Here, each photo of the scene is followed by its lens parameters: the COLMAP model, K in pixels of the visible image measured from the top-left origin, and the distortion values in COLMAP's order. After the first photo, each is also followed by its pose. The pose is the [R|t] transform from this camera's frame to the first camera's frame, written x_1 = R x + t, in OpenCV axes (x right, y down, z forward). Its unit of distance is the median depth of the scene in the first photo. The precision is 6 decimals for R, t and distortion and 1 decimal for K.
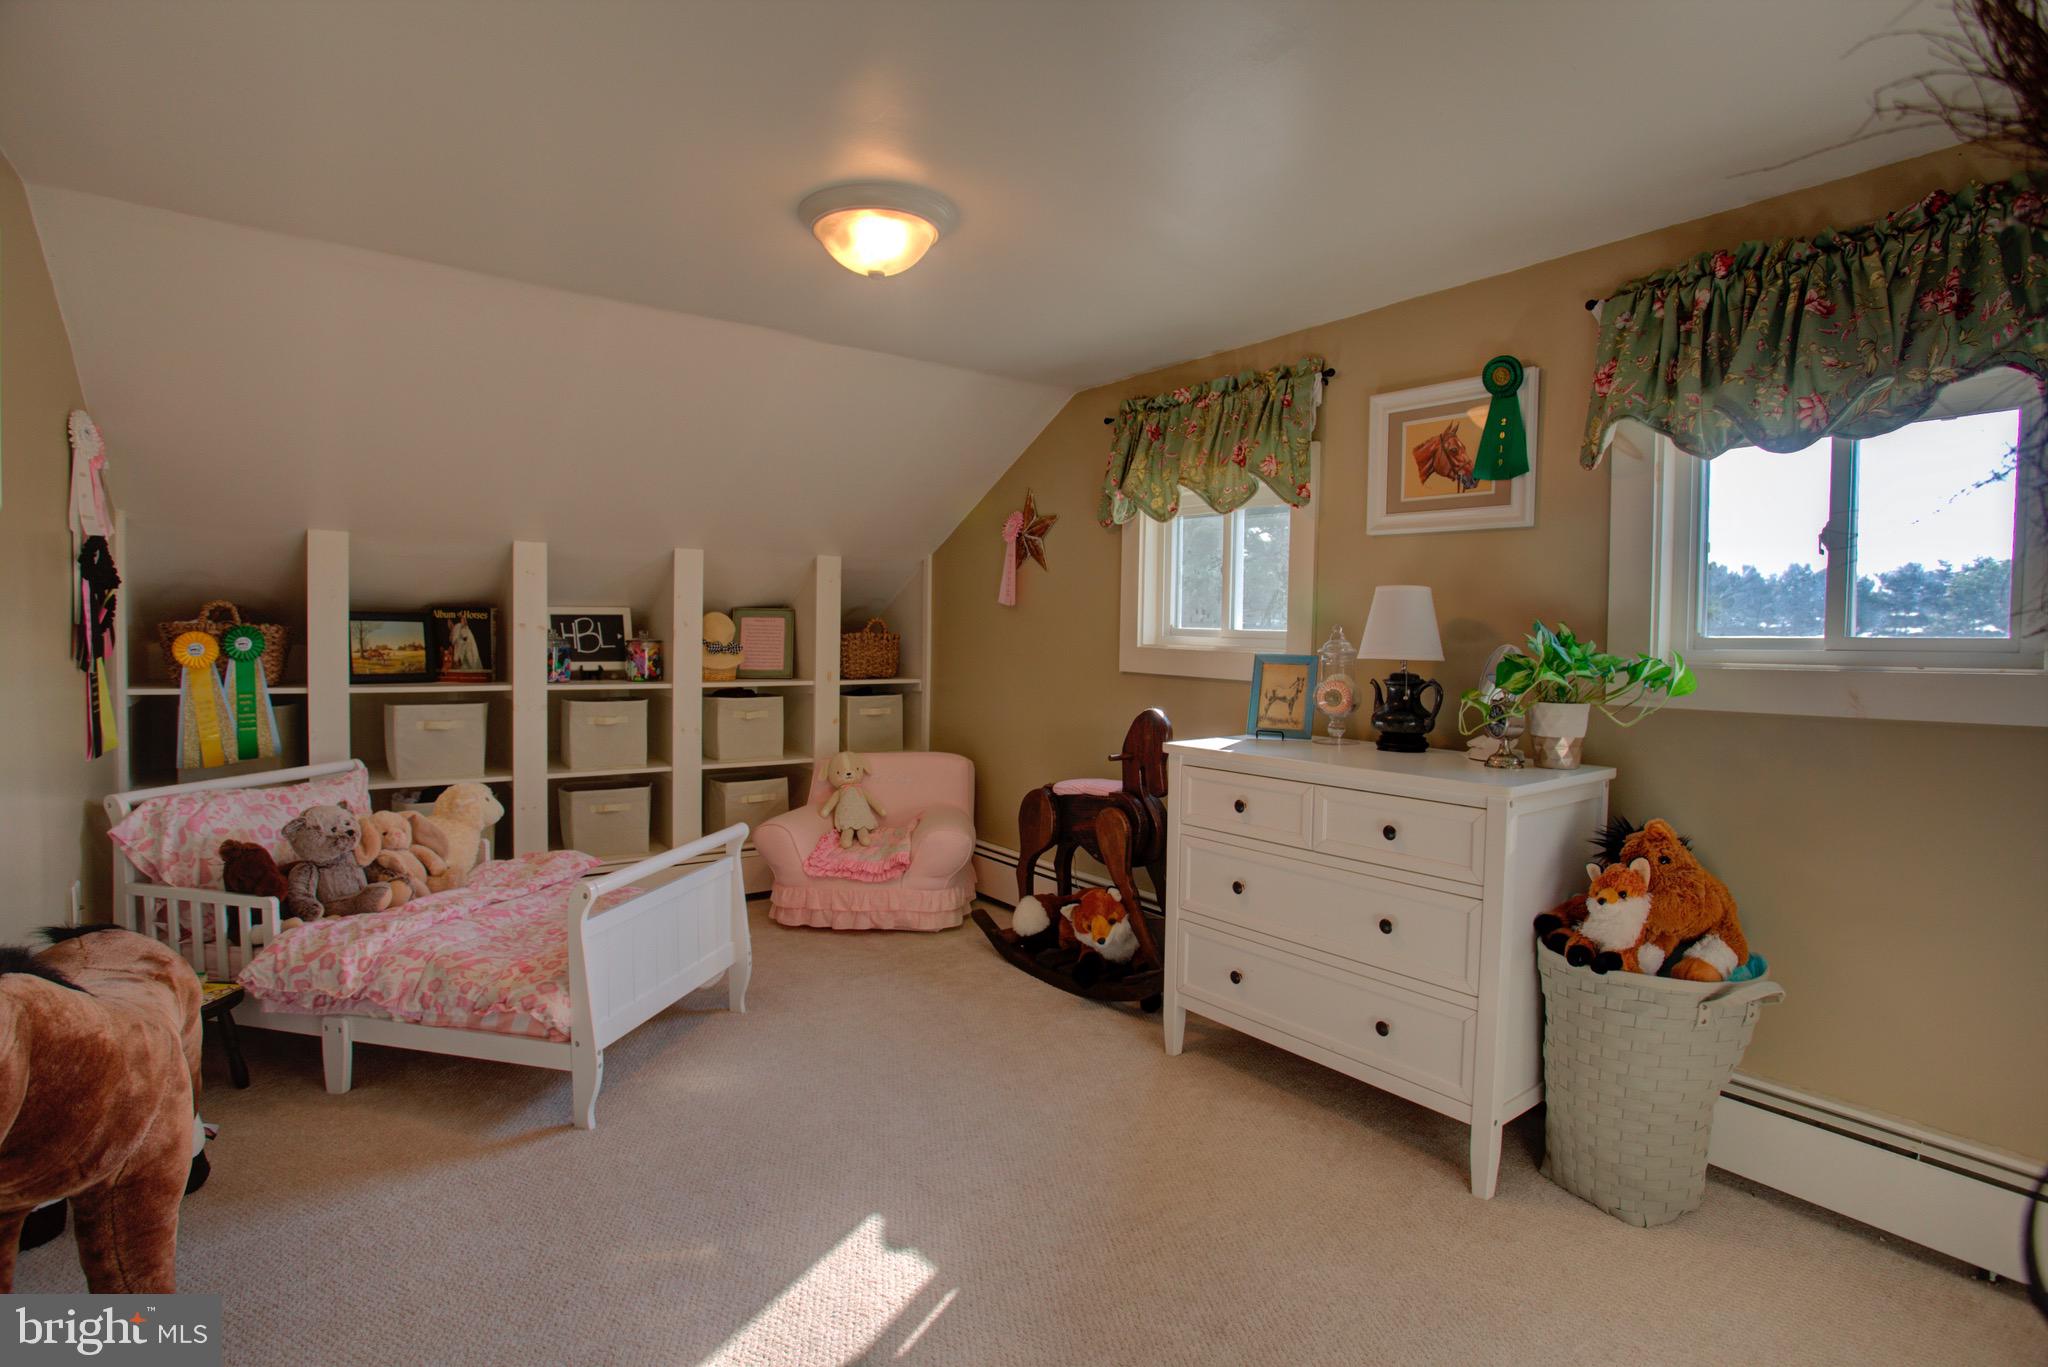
lens RADIAL K [[1009.2, 0, 1041.2], [0, 1009.2, 673.6], [0, 0, 1]] dist [-0.022811, 0.024492]
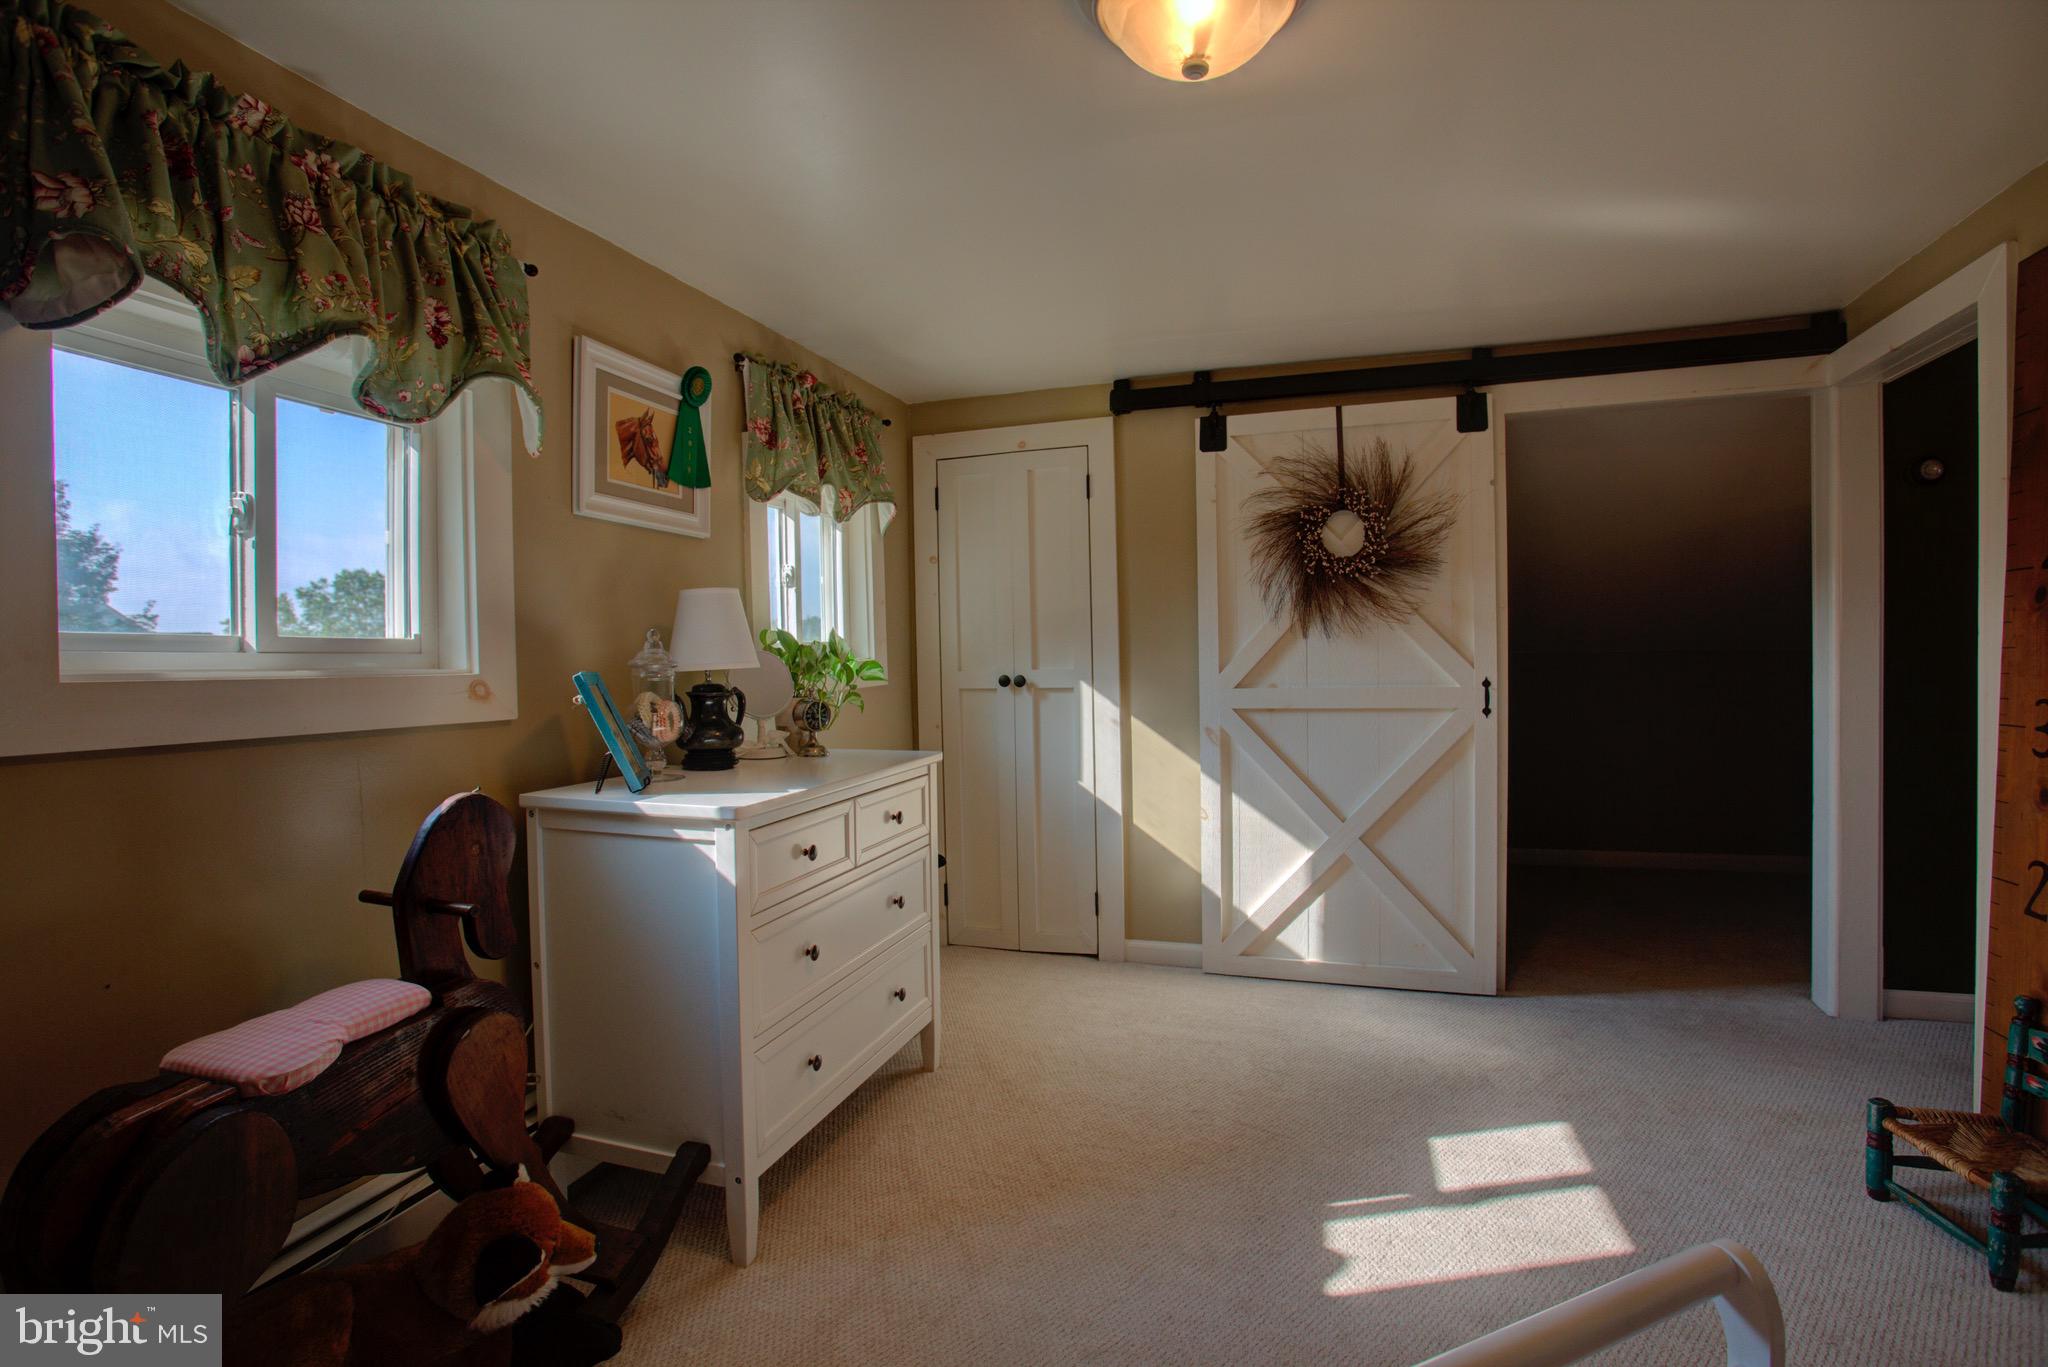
lens RADIAL K [[1009.2, 0, 1041.2], [0, 1009.2, 673.6], [0, 0, 1]] dist [-0.022811, 0.024492]
pose [[-0.585149, -0.022853, 0.810604, -0.547073], [0.050996, 0.996587, 0.064908, -0.053259], [-0.809321, 0.079318, -0.581987, 1.275482]]
